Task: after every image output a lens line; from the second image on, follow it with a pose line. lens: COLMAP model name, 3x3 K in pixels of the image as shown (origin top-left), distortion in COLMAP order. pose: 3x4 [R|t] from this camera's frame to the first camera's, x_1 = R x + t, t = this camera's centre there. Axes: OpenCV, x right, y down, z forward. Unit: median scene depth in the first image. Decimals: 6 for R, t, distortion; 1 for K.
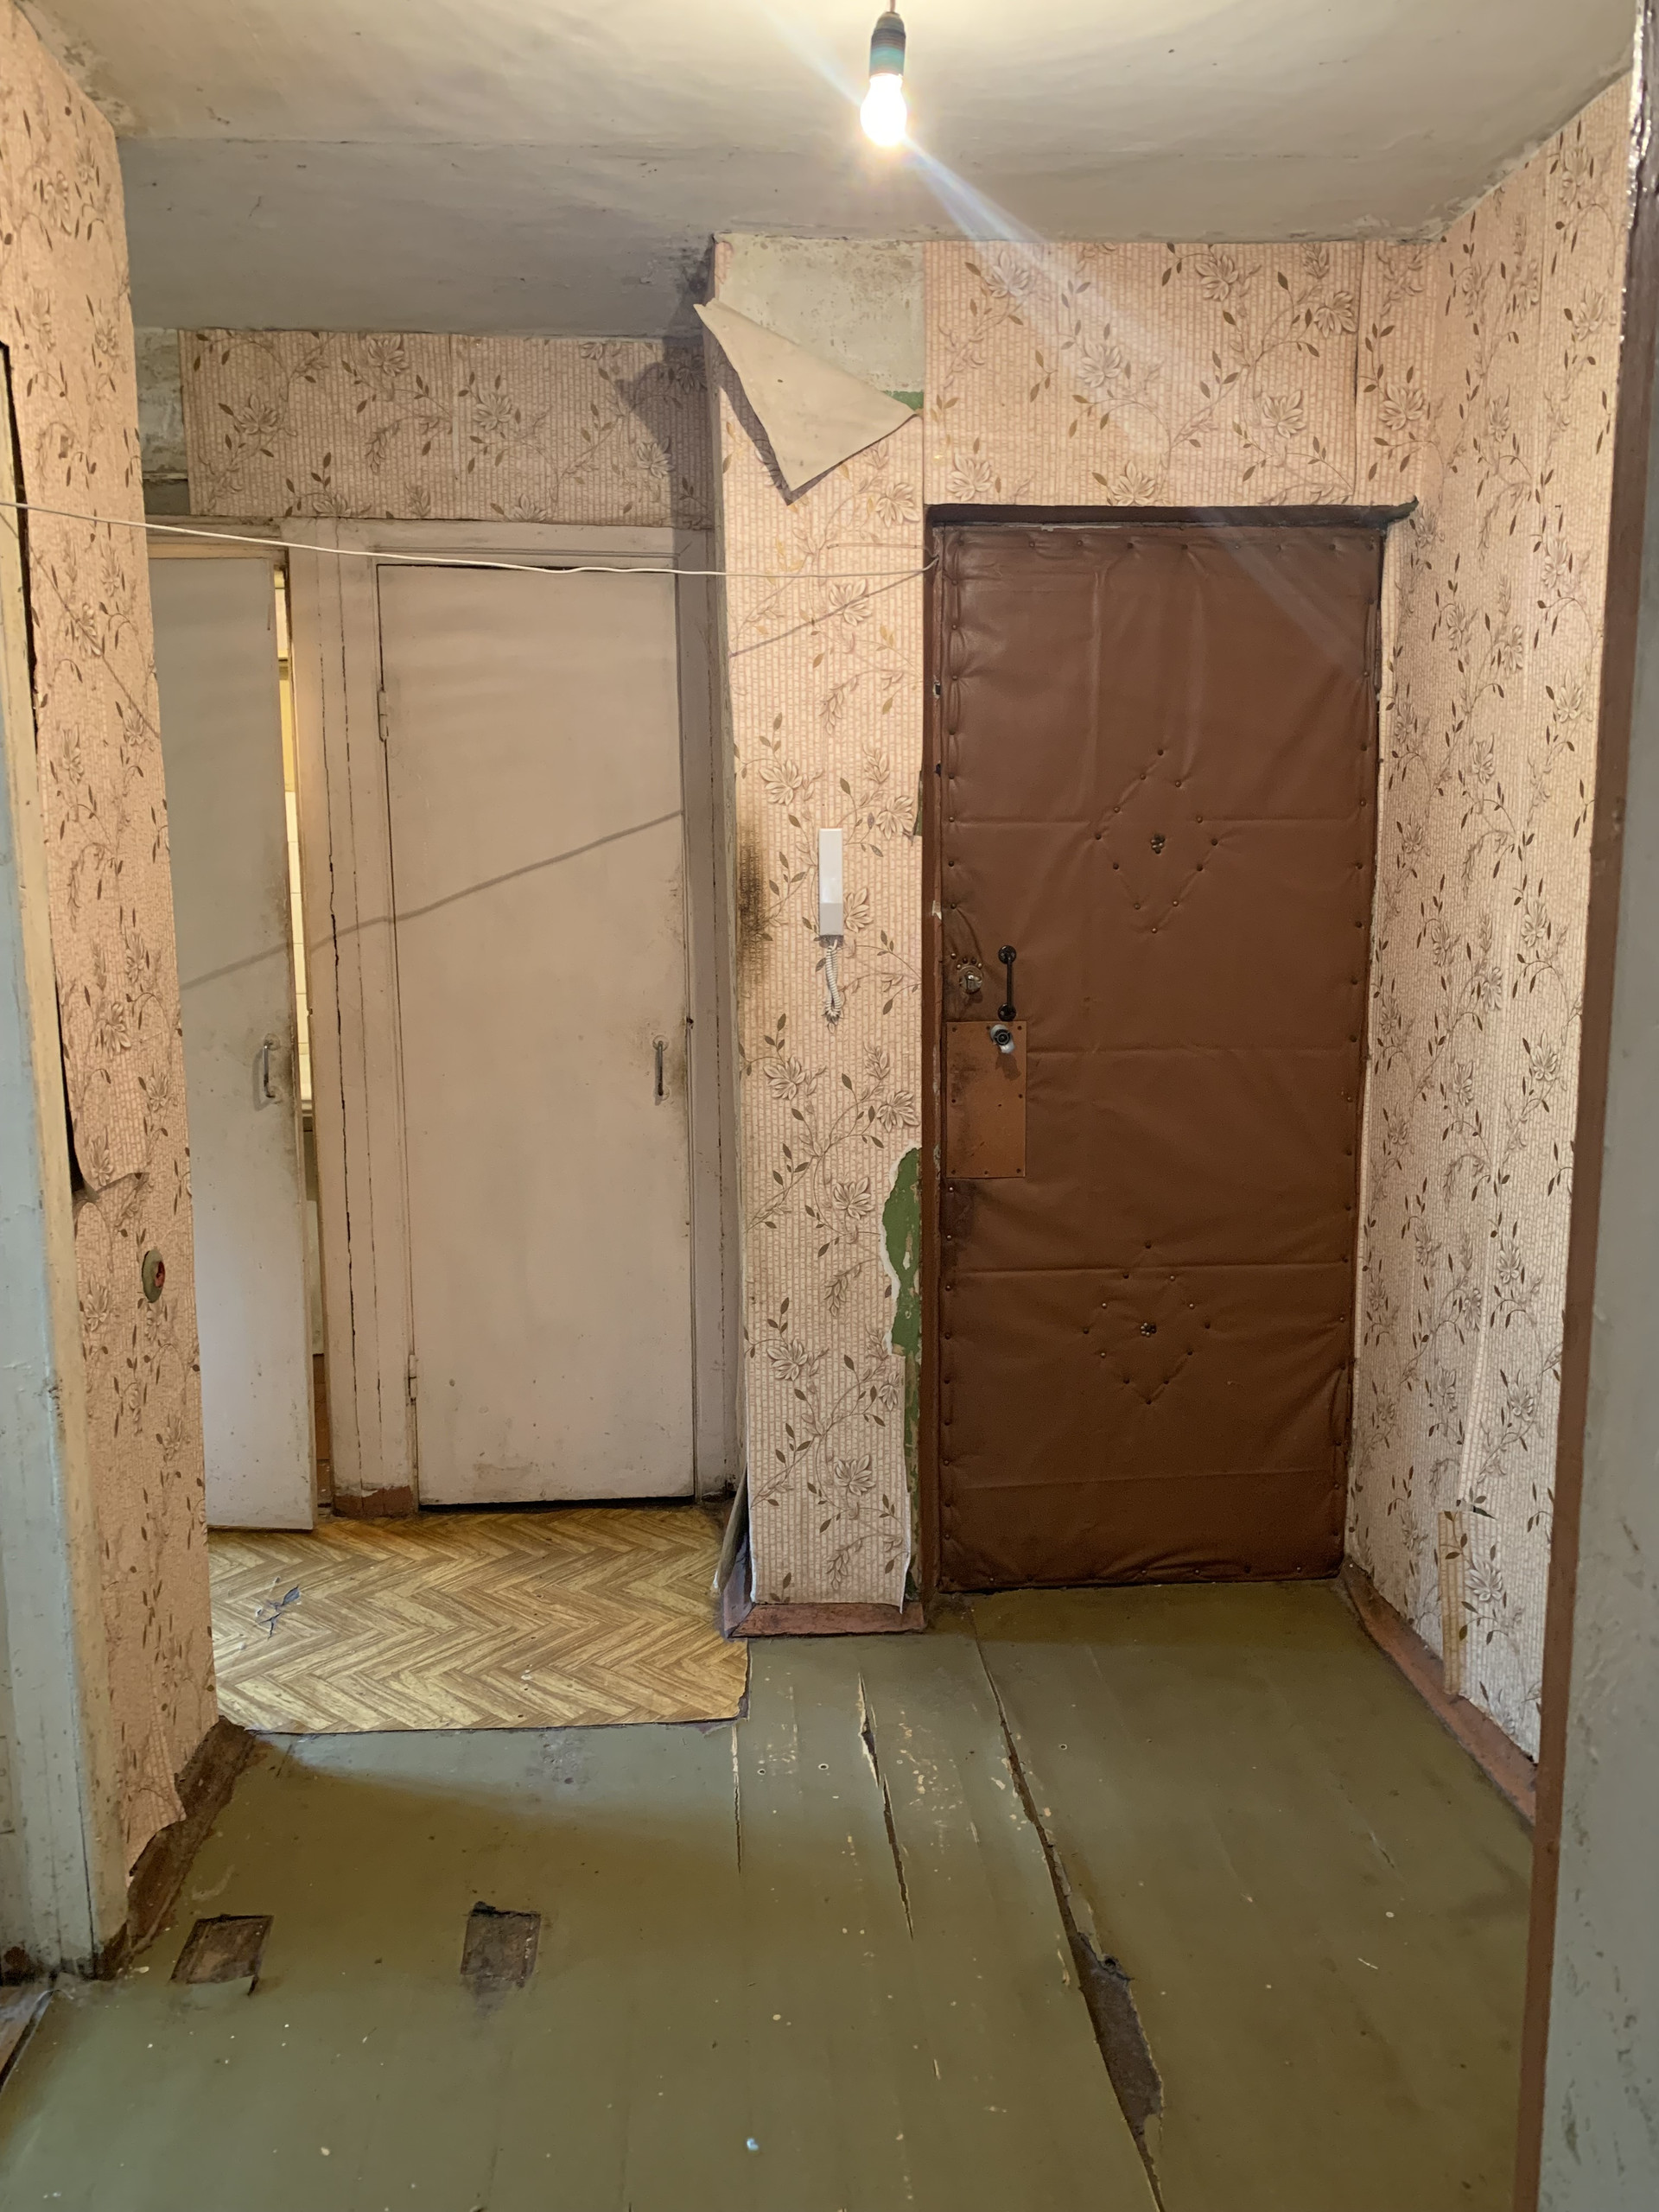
lens RADIAL K [[1705.4, 0, 823.1], [0, 1705.4, 1094.9], [0, 0, 1]] dist [0.109902, -0.200203]
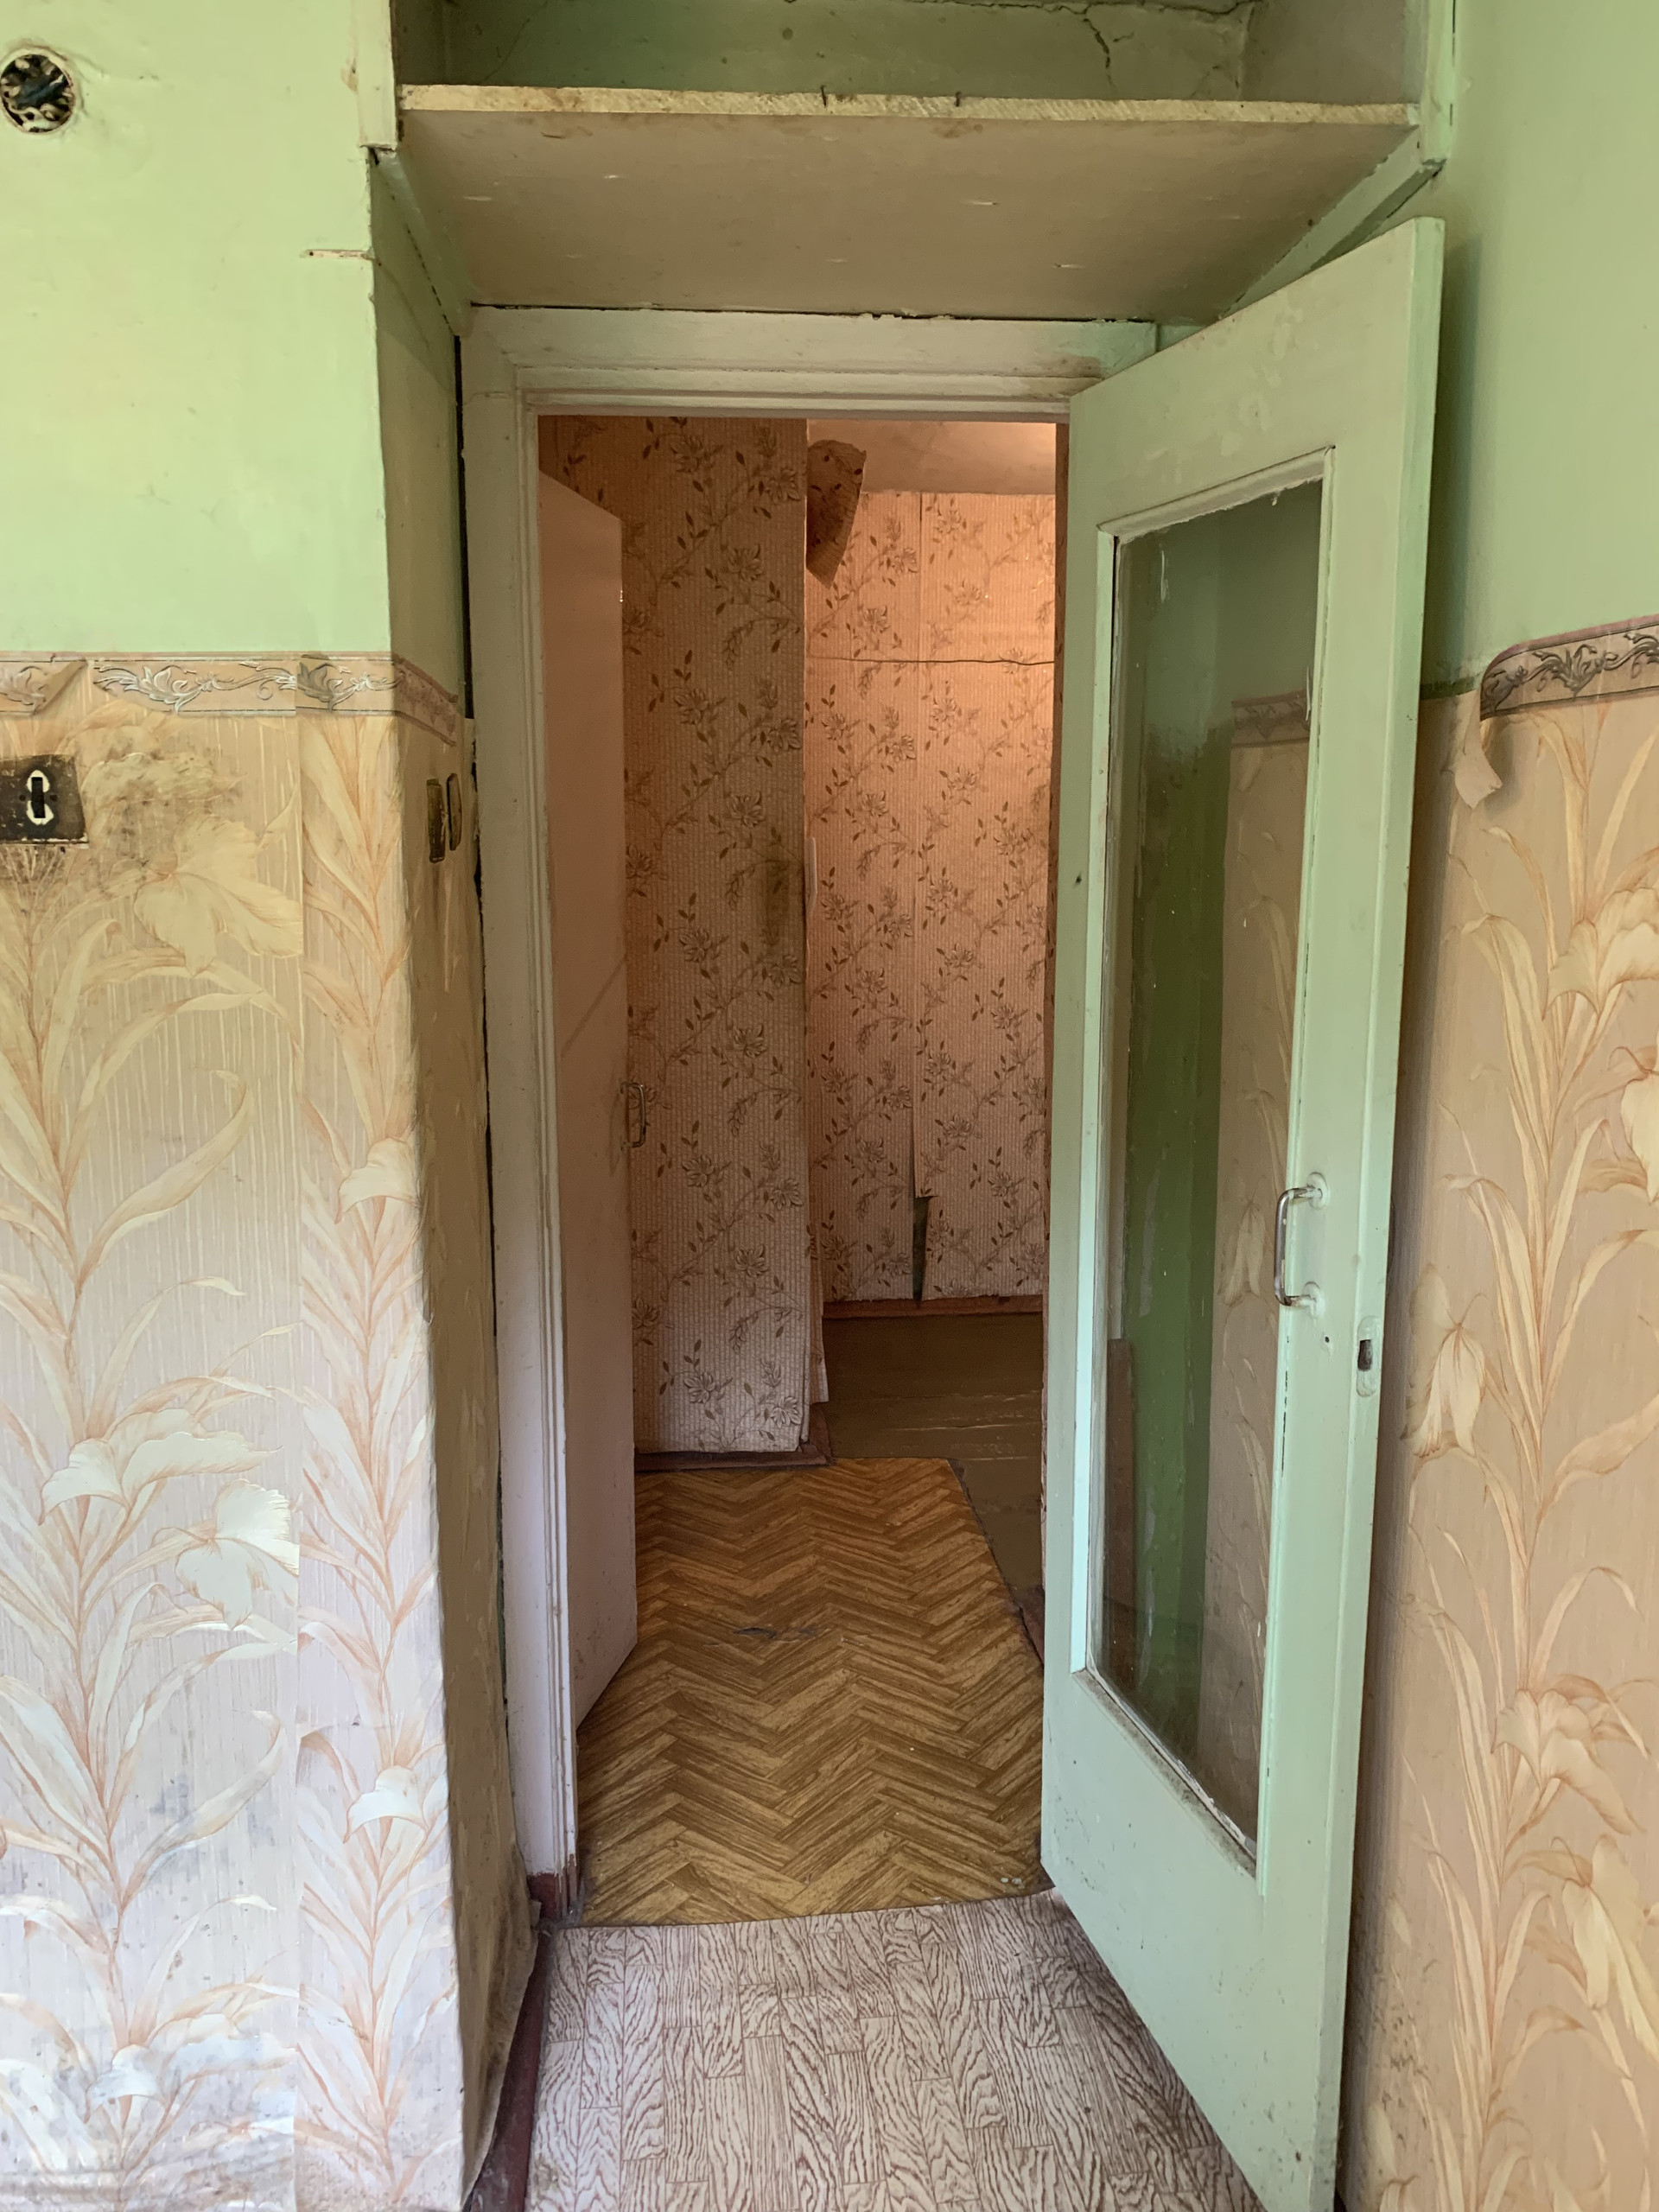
lens RADIAL K [[1697.0, 0, 829.9], [0, 1697.0, 1111.6], [0, 0, 1]] dist [0.031590, -0.024592]
pose [[-0.039425, -0.159716, 0.986375, -1.325010], [0.153427, 0.974469, 0.163920, -0.159683], [-0.987373, 0.157799, -0.013914, 1.013510]]
